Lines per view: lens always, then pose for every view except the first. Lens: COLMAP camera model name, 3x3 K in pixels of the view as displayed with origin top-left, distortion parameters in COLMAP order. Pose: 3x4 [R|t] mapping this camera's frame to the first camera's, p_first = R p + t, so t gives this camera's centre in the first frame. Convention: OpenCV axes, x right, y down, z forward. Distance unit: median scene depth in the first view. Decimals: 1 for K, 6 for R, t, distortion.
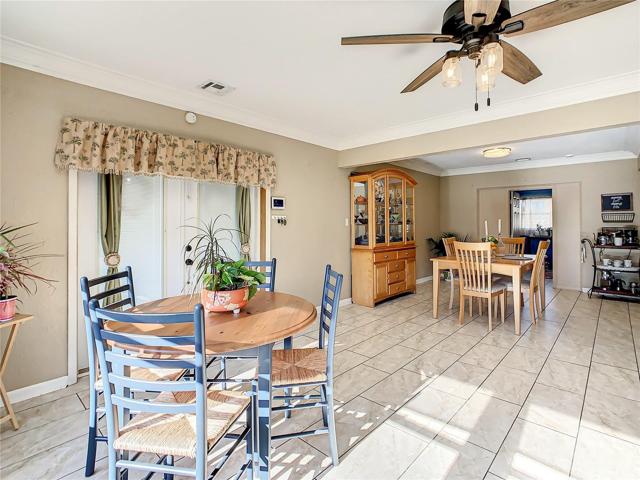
lens RADIAL K [[321.5, 0, 319.9], [0, 321.5, 224.8], [0, 0, 1]] dist [0.000196, -0.000087]
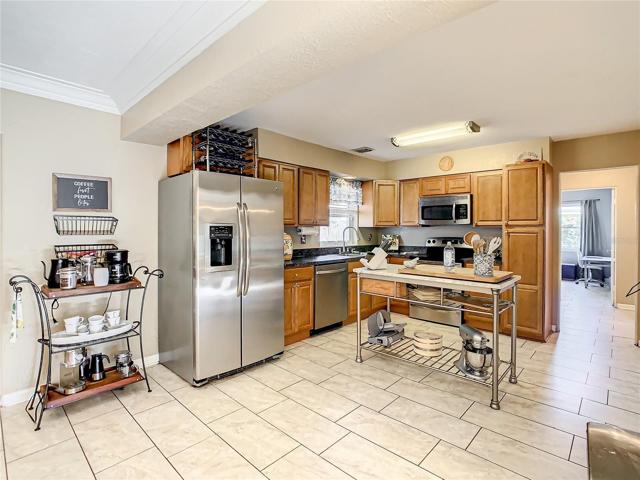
lens RADIAL K [[321.5, 0, 319.9], [0, 321.5, 224.8], [0, 0, 1]] dist [0.000196, -0.000087]
pose [[0.007029, 0.006620, 0.999953, 0.445385], [-0.001276, 0.999977, -0.006612, -0.019641], [-0.999974, -0.001229, 0.007038, 0.652039]]
